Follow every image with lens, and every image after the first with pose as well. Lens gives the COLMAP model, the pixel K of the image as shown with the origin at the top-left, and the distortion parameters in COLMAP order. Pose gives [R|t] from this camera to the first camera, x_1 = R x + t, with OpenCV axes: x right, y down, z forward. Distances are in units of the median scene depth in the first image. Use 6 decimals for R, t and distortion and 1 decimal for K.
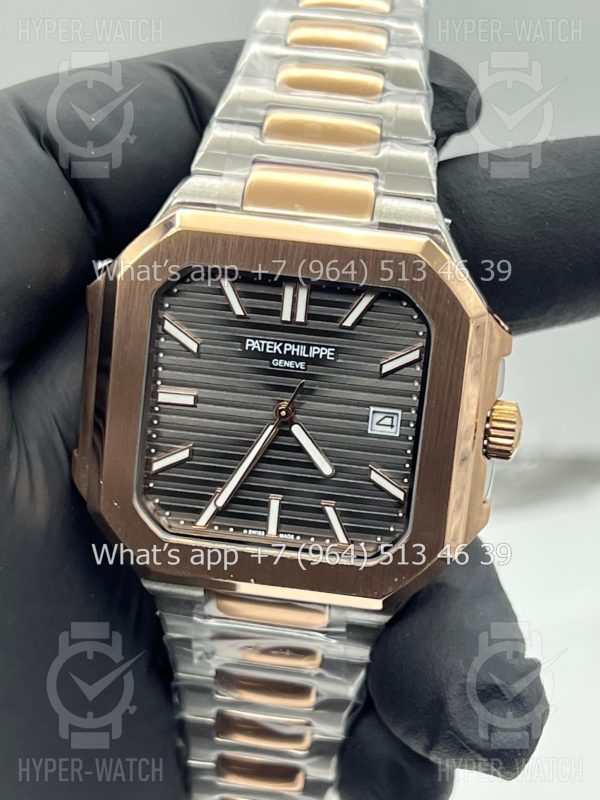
lens RADIAL K [[1789.7, 0, 306.9], [0, 1789.7, 378.2], [0, 0, 1]] dist [0.203294, 0.000000]
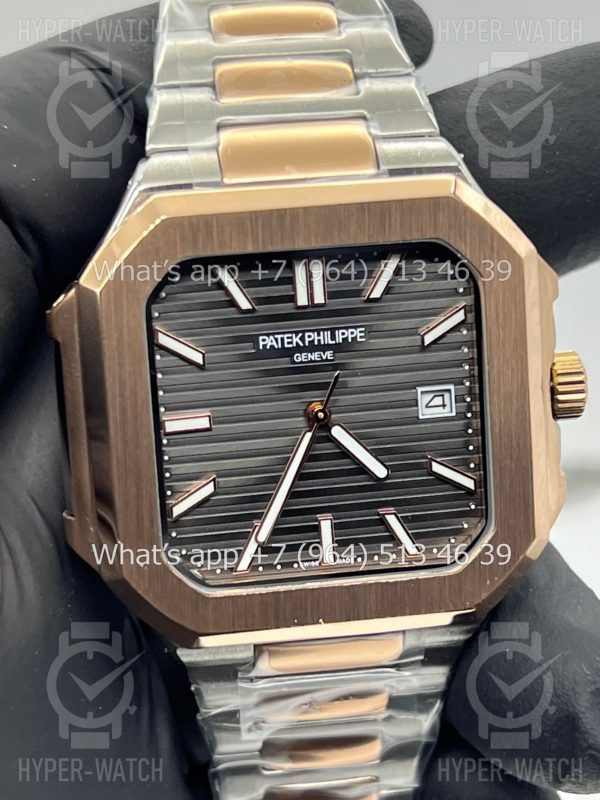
lens RADIAL K [[1789.7, 0, 300.5], [0, 1789.7, 392.4], [0, 0, 1]] dist [0.203294, 0.000000]
pose [[0.961664, -0.193556, 0.194263, -0.180669], [0.197525, 0.980297, -0.001083, 0.008200], [-0.190225, 0.039414, 0.980949, 0.183062]]
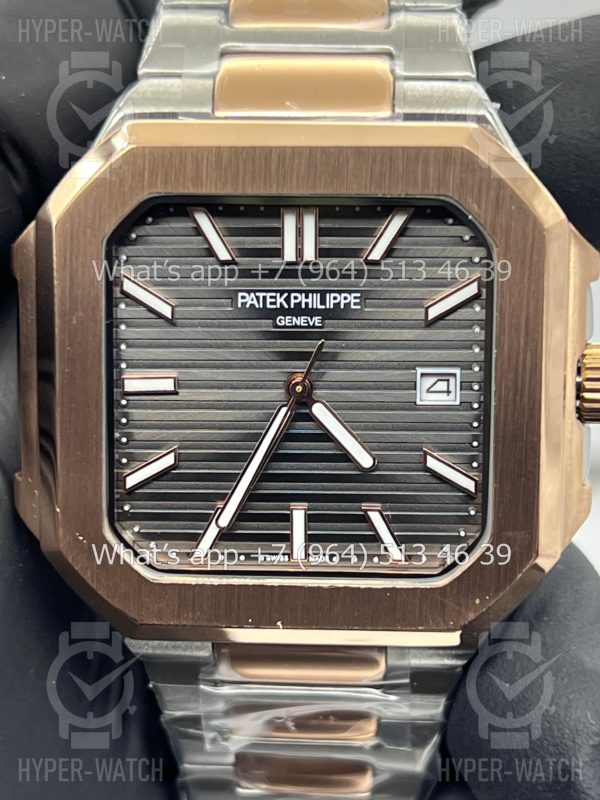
lens RADIAL K [[1789.7, 0, 300.9], [0, 1789.7, 379.8], [0, 0, 1]] dist [0.203294, 0.000000]
pose [[0.994388, -0.100521, 0.032972, -0.035731], [0.101813, 0.993993, -0.040160, 0.044964], [-0.028737, 0.043292, 0.998649, 0.272634]]
